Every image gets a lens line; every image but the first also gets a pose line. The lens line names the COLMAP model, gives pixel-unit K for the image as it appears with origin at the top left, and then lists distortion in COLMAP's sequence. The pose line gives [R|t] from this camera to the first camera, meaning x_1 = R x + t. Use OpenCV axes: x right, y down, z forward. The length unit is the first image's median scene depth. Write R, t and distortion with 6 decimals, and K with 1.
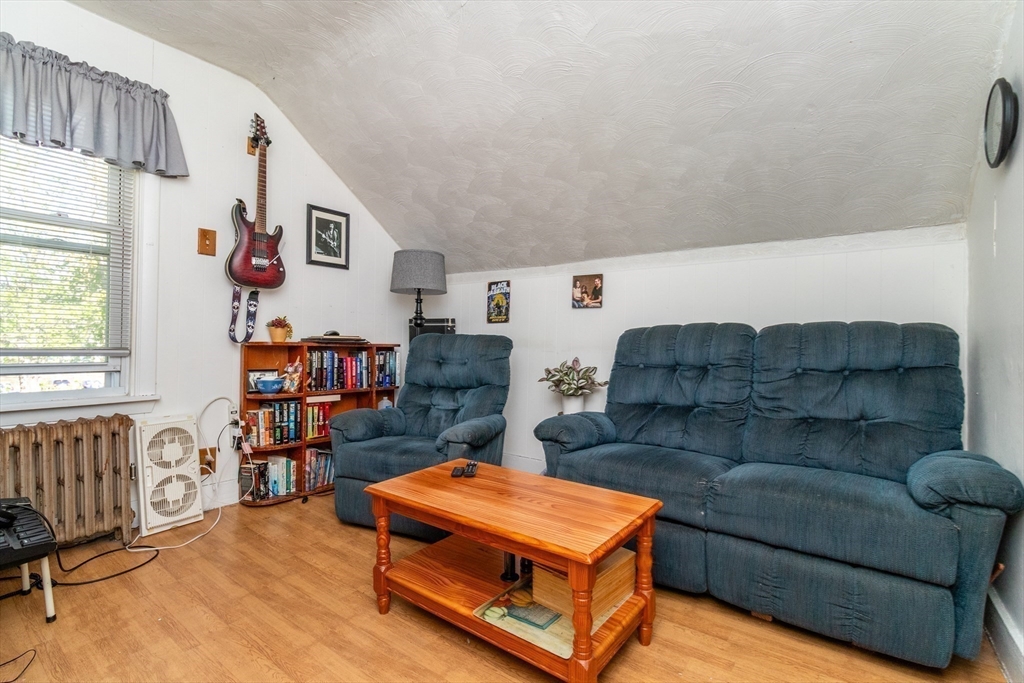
lens RADIAL K [[474.8, 0, 512.0], [0, 474.8, 341.5], [0, 0, 1]] dist [0.007830, -0.009865]
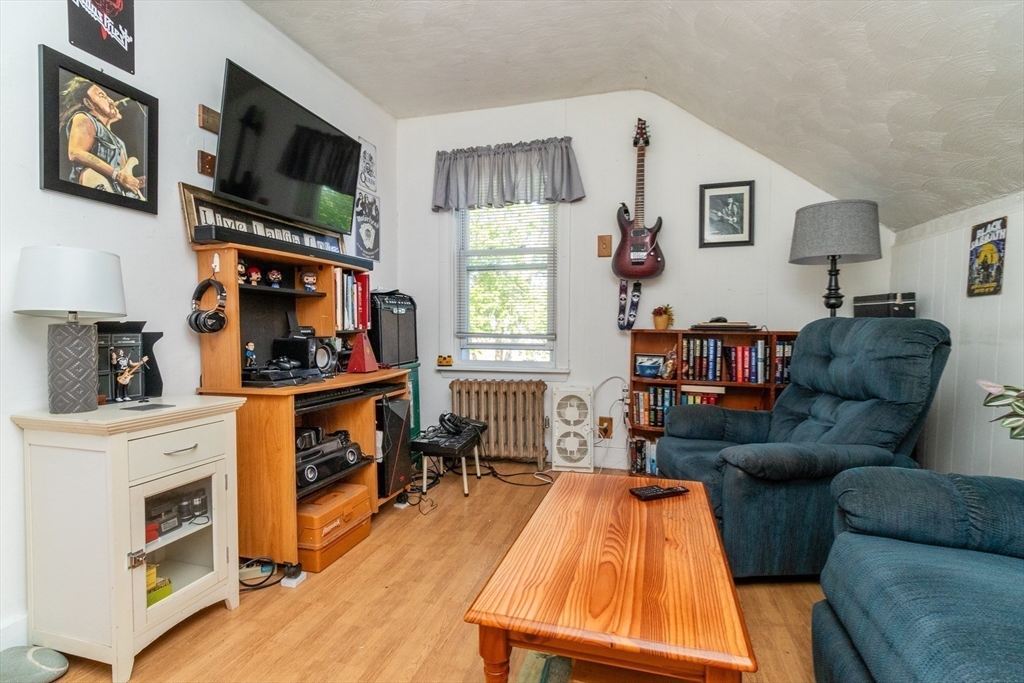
lens RADIAL K [[474.8, 0, 512.0], [0, 474.8, 341.5], [0, 0, 1]] dist [0.007830, -0.009865]
pose [[0.348450, 0.026268, -0.936959, 0.375690], [0.006396, 0.999517, 0.030400, -0.005954], [0.937306, -0.016585, 0.348114, 0.332628]]
